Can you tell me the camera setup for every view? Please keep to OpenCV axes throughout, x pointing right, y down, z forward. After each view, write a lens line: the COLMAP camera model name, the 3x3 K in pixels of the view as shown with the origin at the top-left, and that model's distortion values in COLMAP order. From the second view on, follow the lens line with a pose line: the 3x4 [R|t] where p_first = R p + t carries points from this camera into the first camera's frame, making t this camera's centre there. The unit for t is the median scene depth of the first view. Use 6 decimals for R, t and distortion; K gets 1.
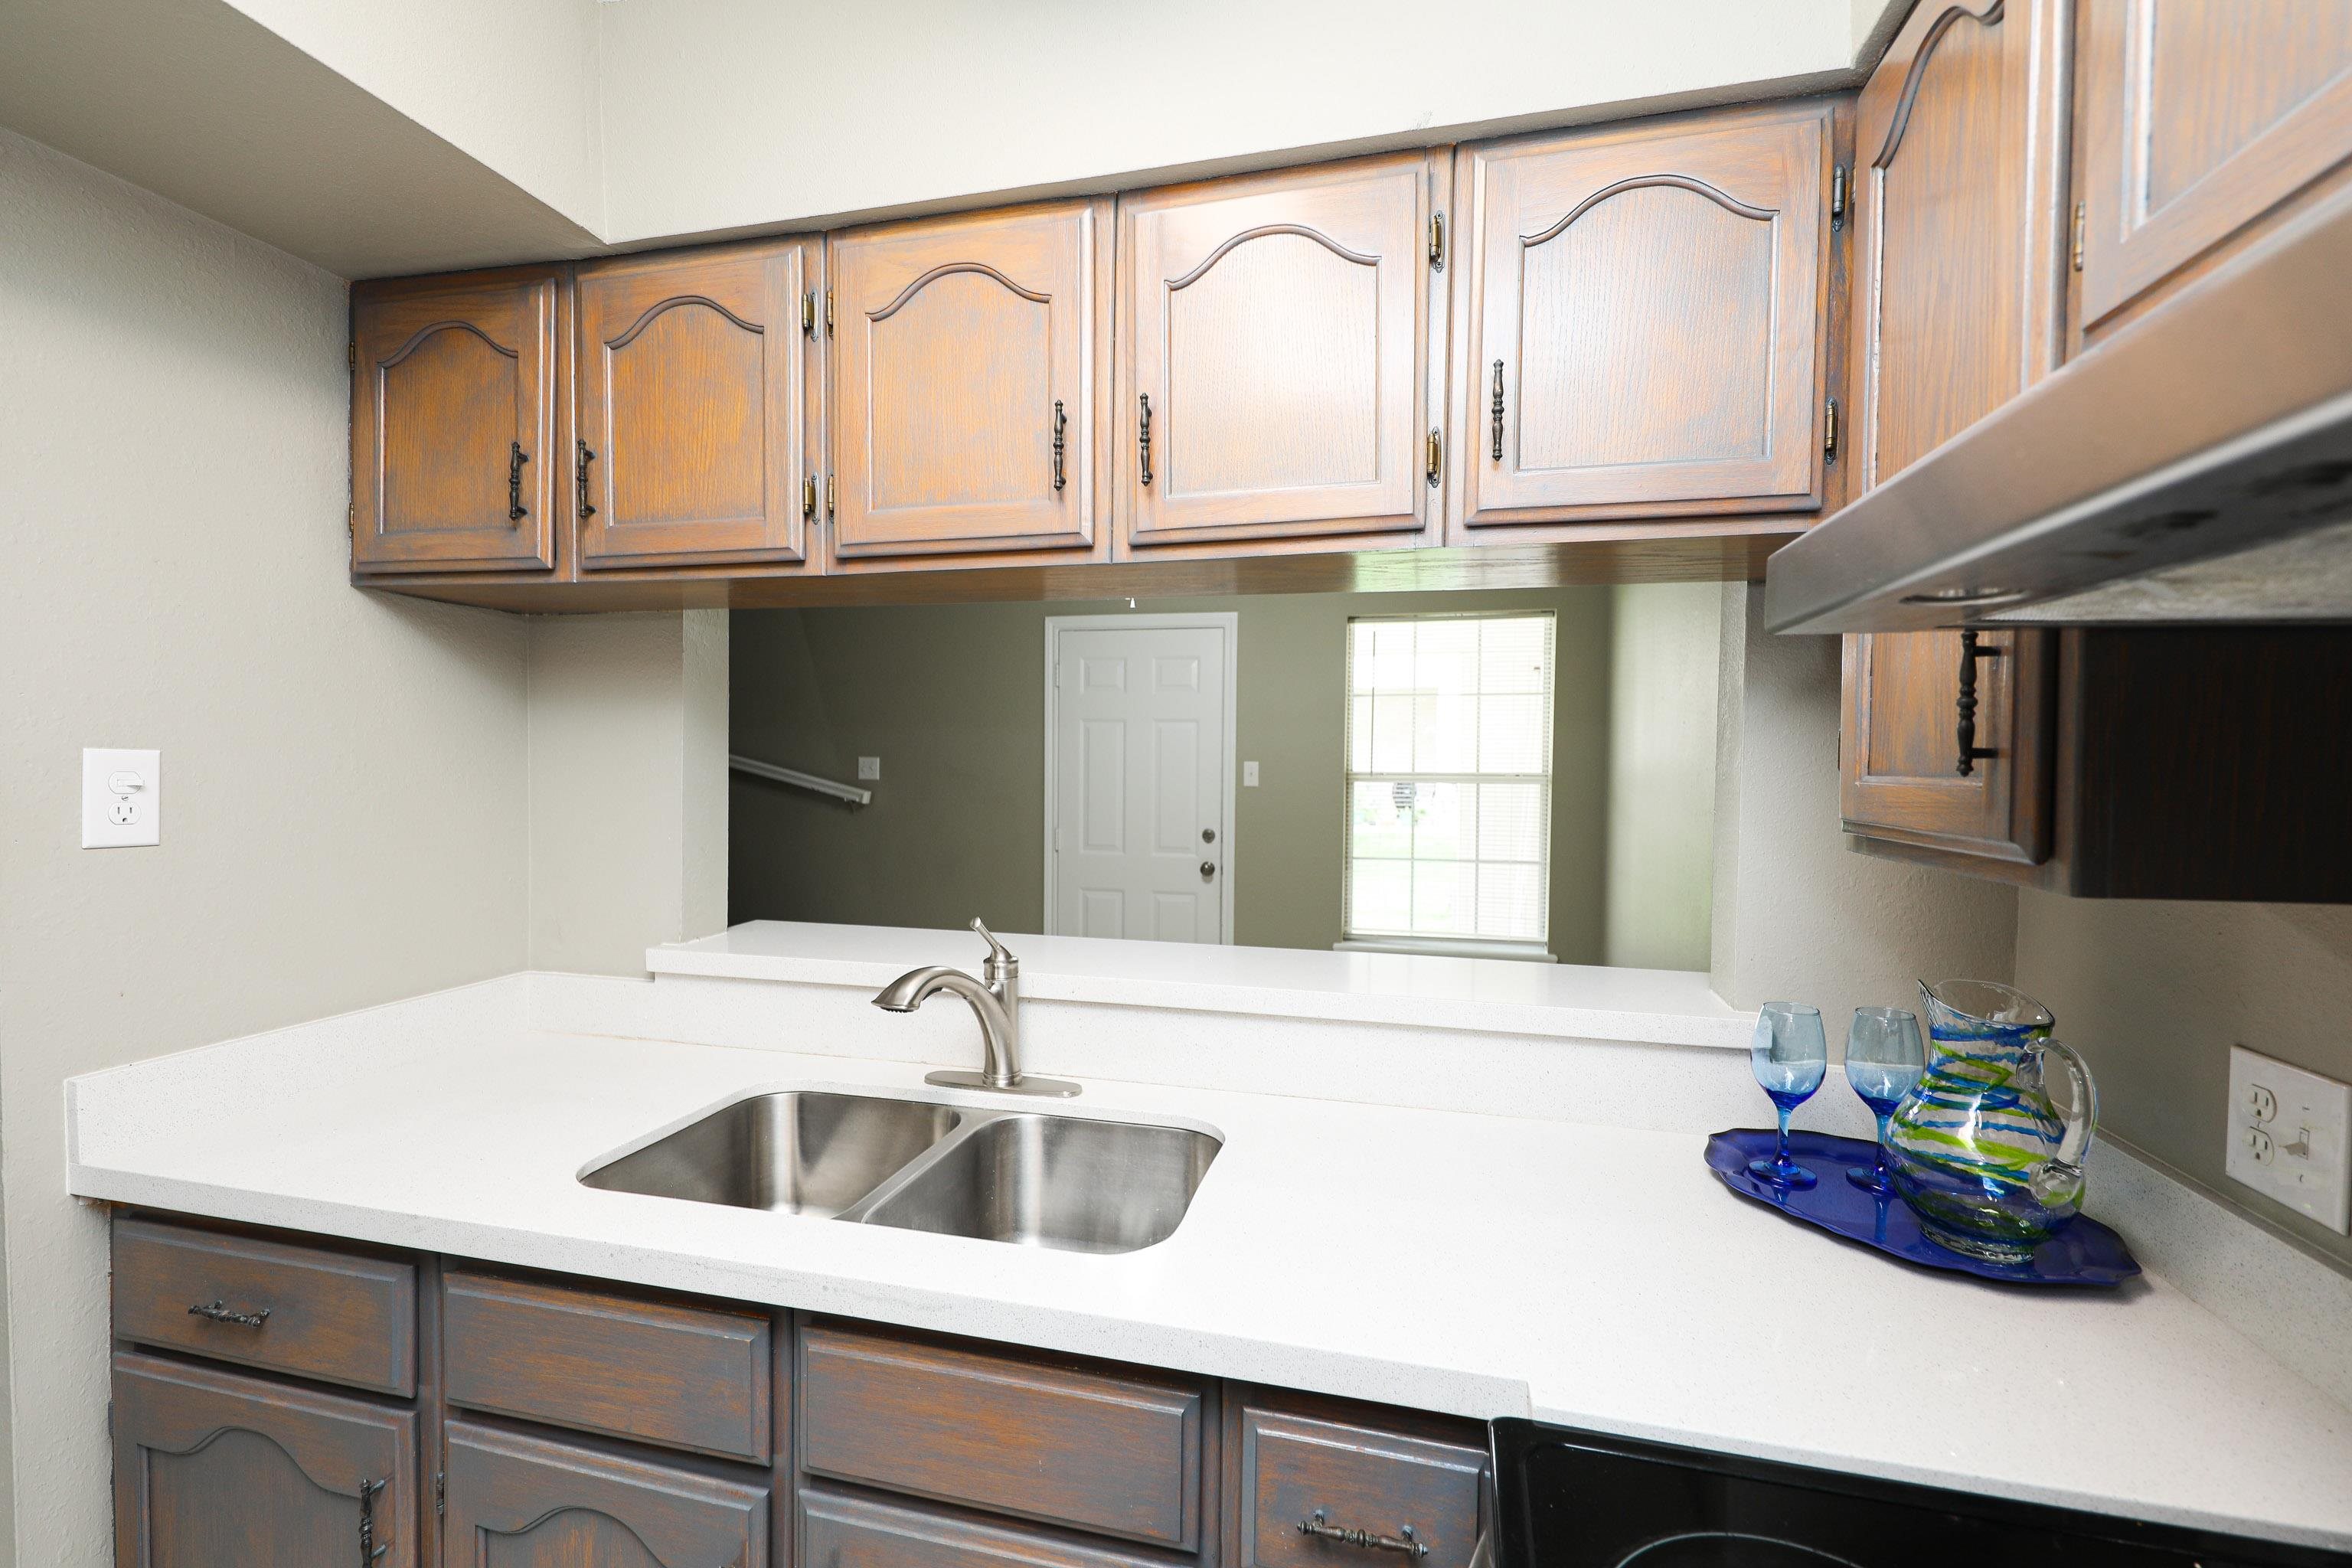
lens RADIAL K [[1003.9, 0, 1176.0], [0, 1003.9, 784.0], [0, 0, 1]] dist [0.012152, -0.004074]
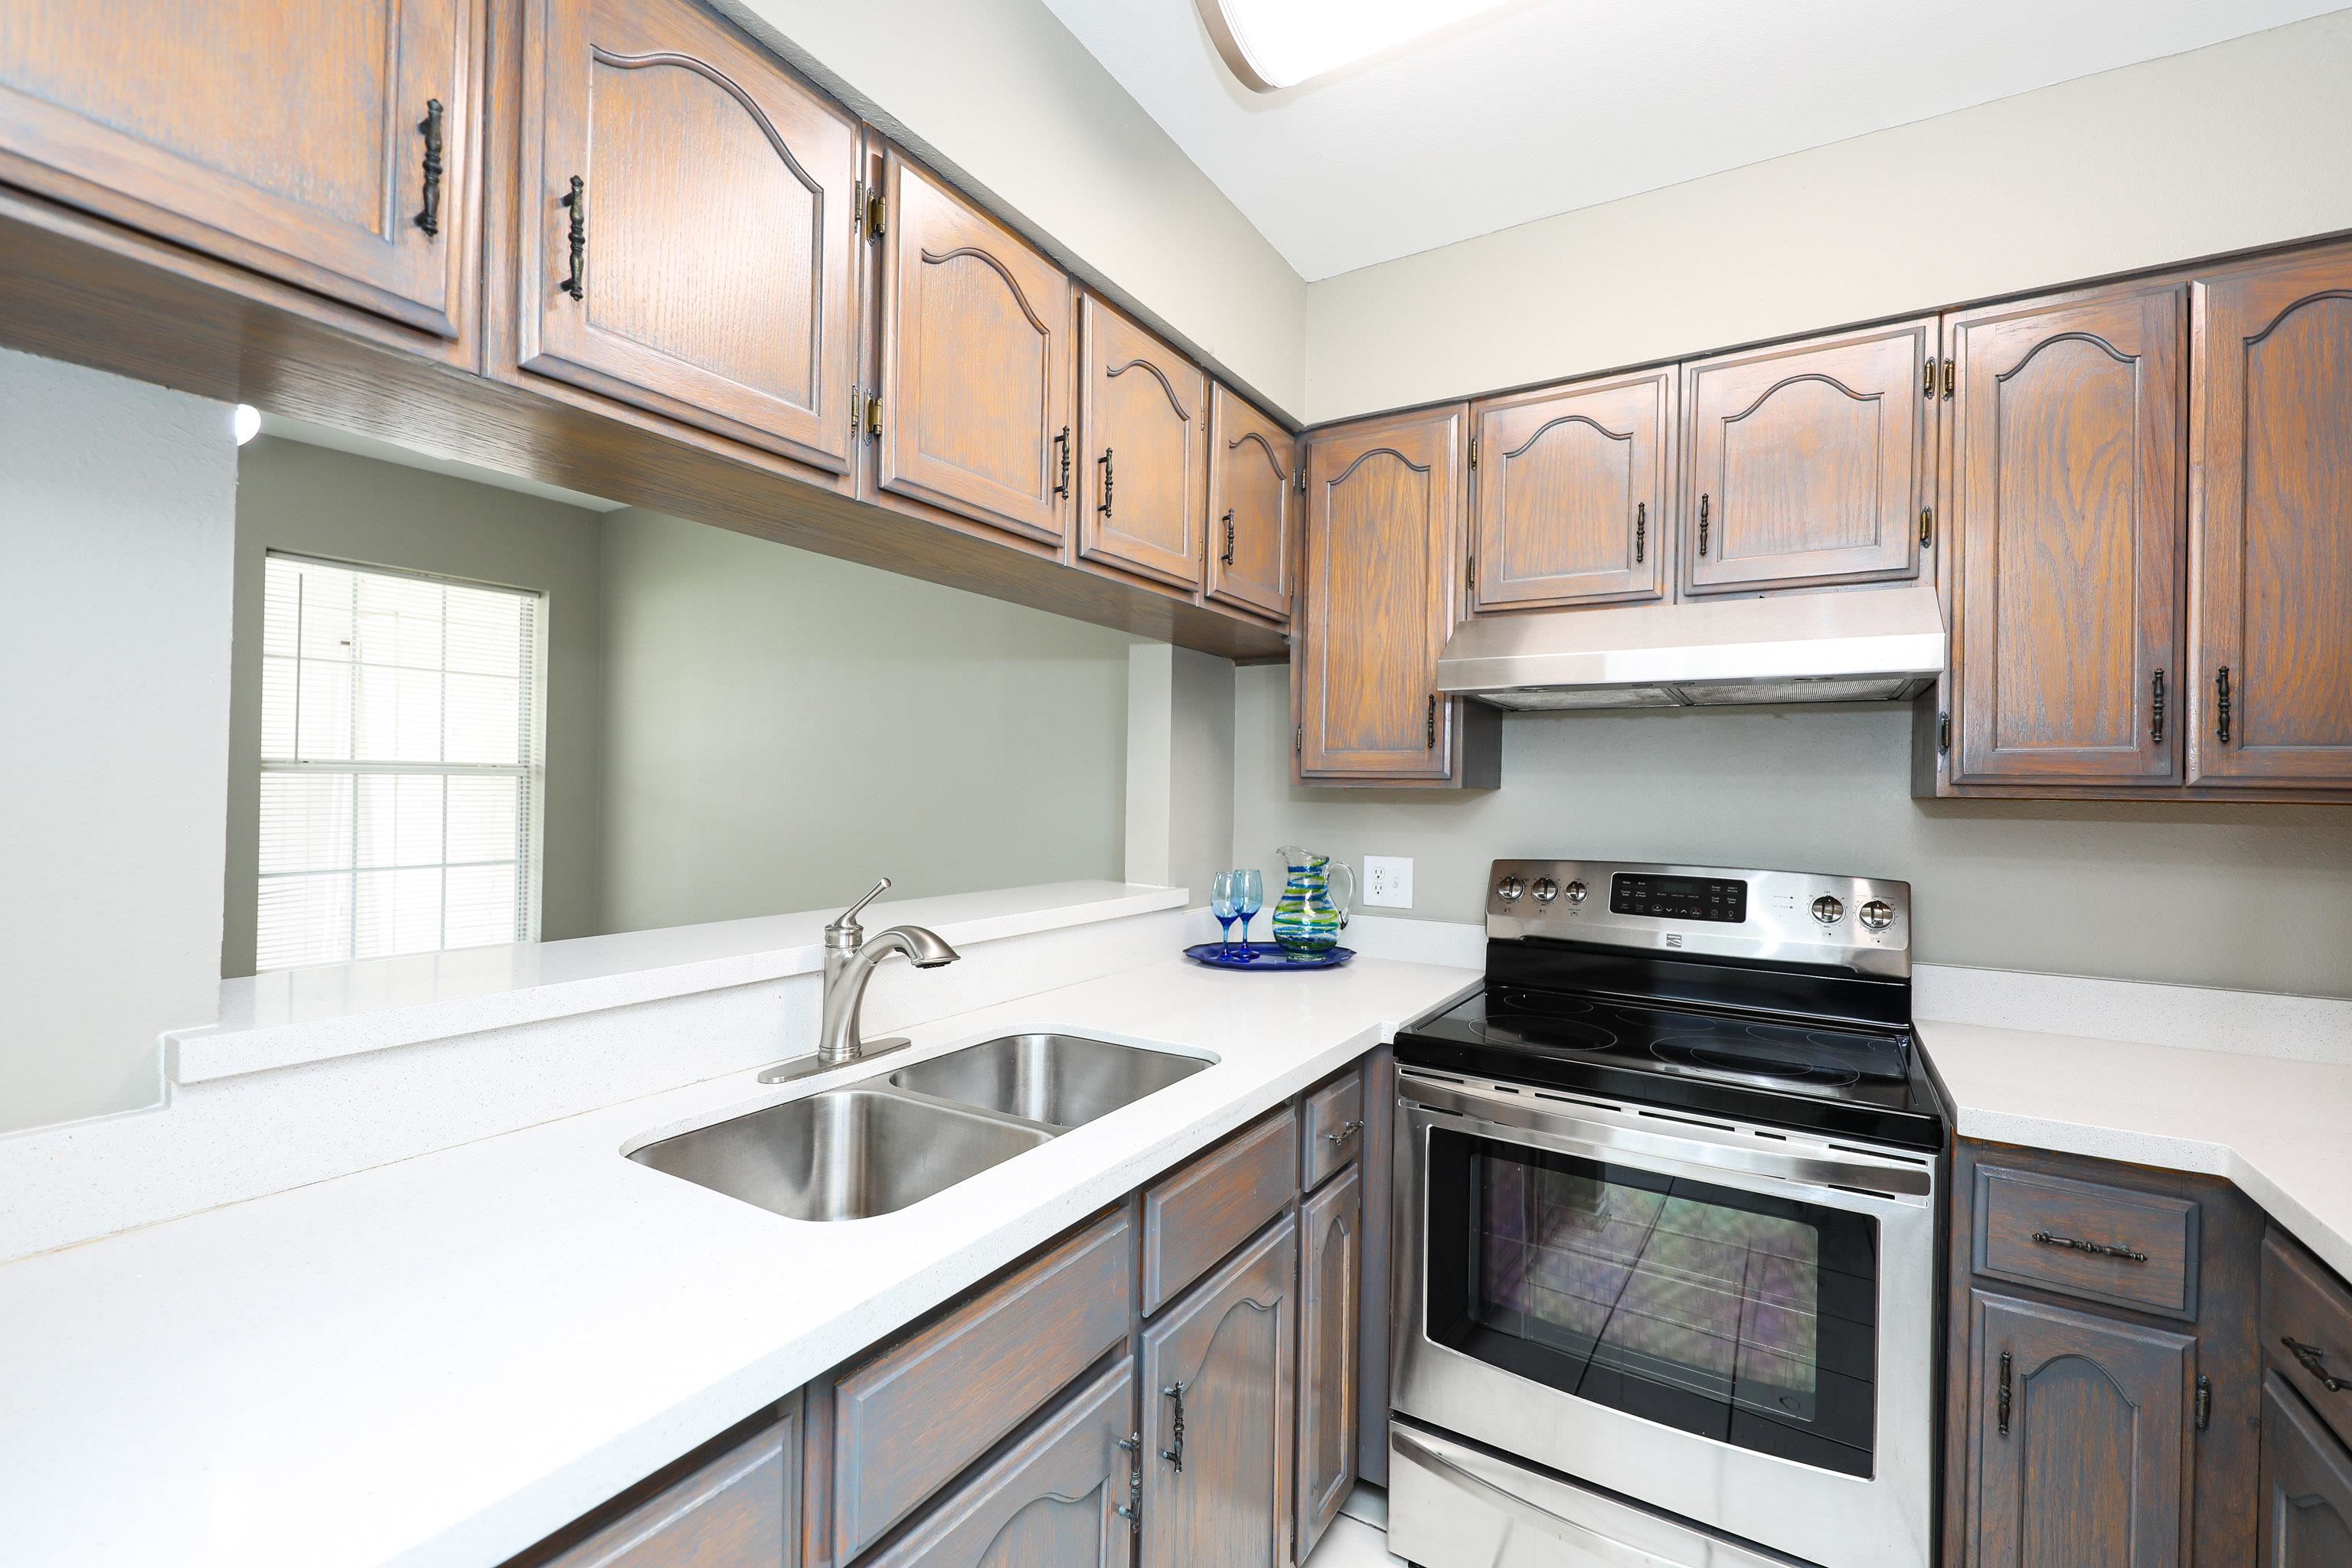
lens RADIAL K [[1038.1, 0, 1165.4], [0, 1038.1, 775.8], [0, 0, 1]] dist [0.011385, -0.005255]
pose [[0.292686, 0.007374, 0.956180, -1.040379], [0.010544, 0.999885, -0.010938, 0.046368], [-0.956150, 0.013283, 0.292575, 0.424300]]
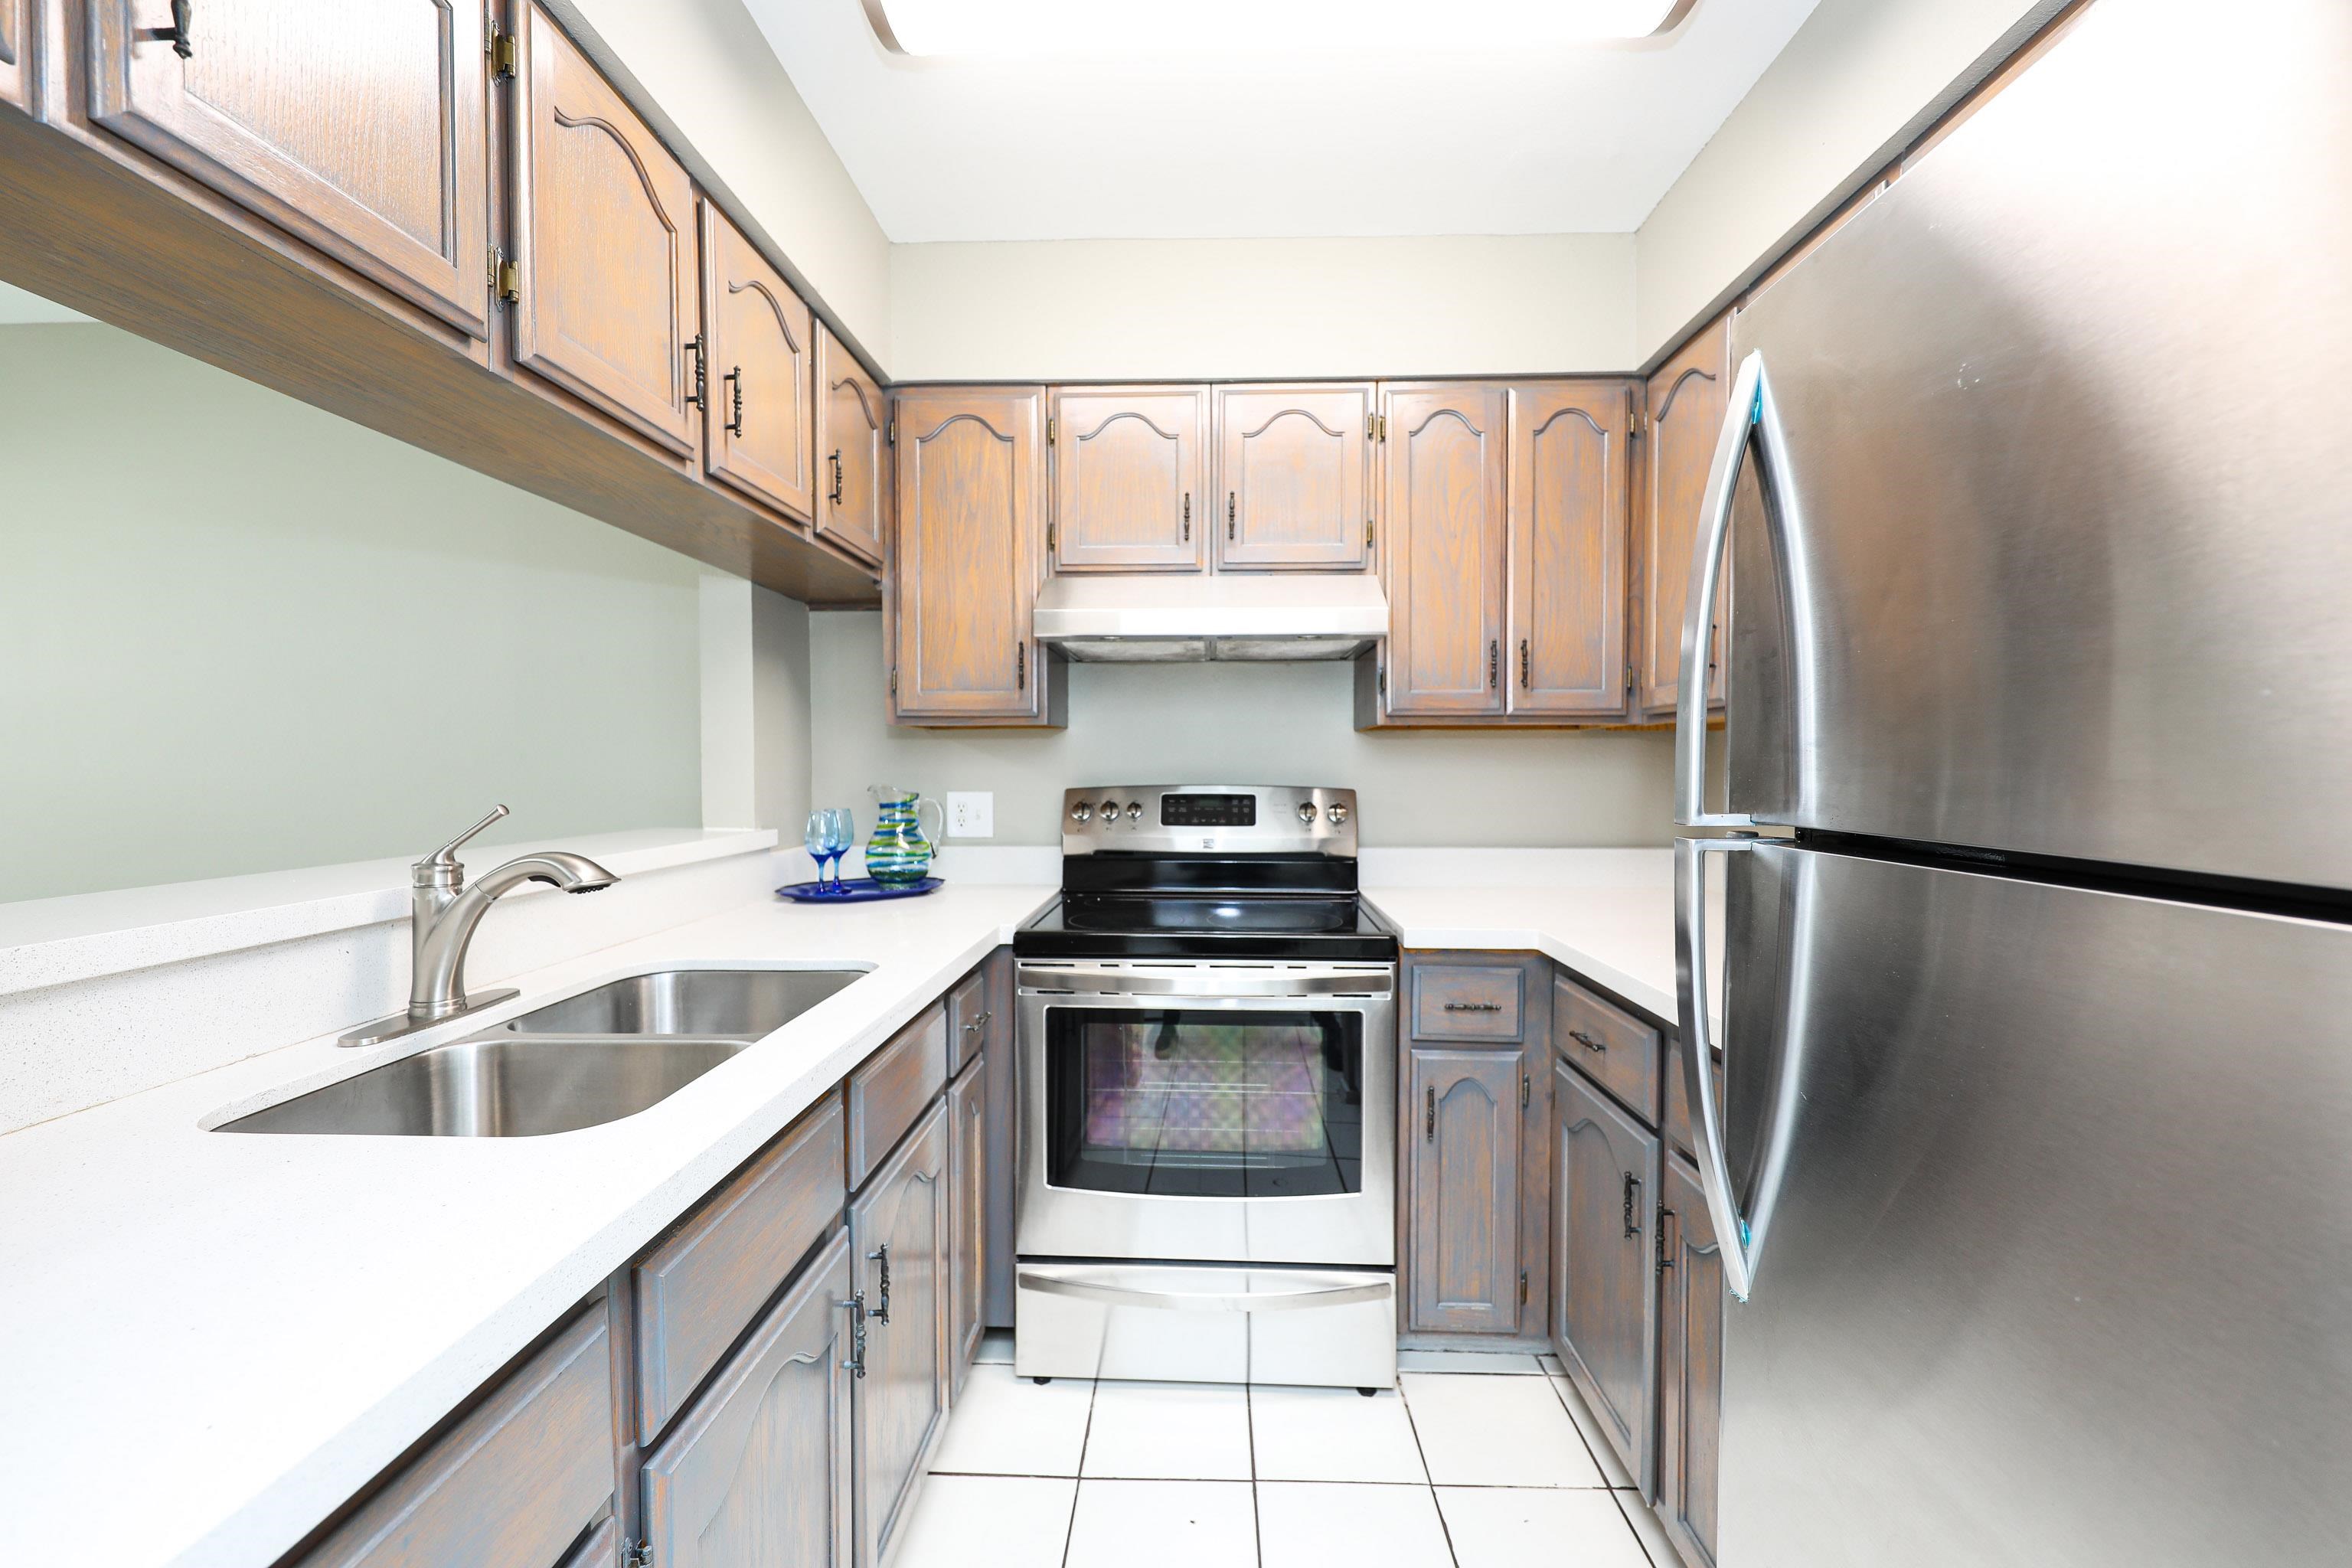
lens RADIAL K [[990.4, 0, 1199.4], [0, 990.4, 782.0], [0, 0, 1]] dist [0.012459, -0.009738]
pose [[-0.237934, -0.024174, 0.970980, -1.136299], [0.025682, 0.999184, 0.031170, 0.098798], [-0.970942, 0.032353, -0.237119, 0.589540]]
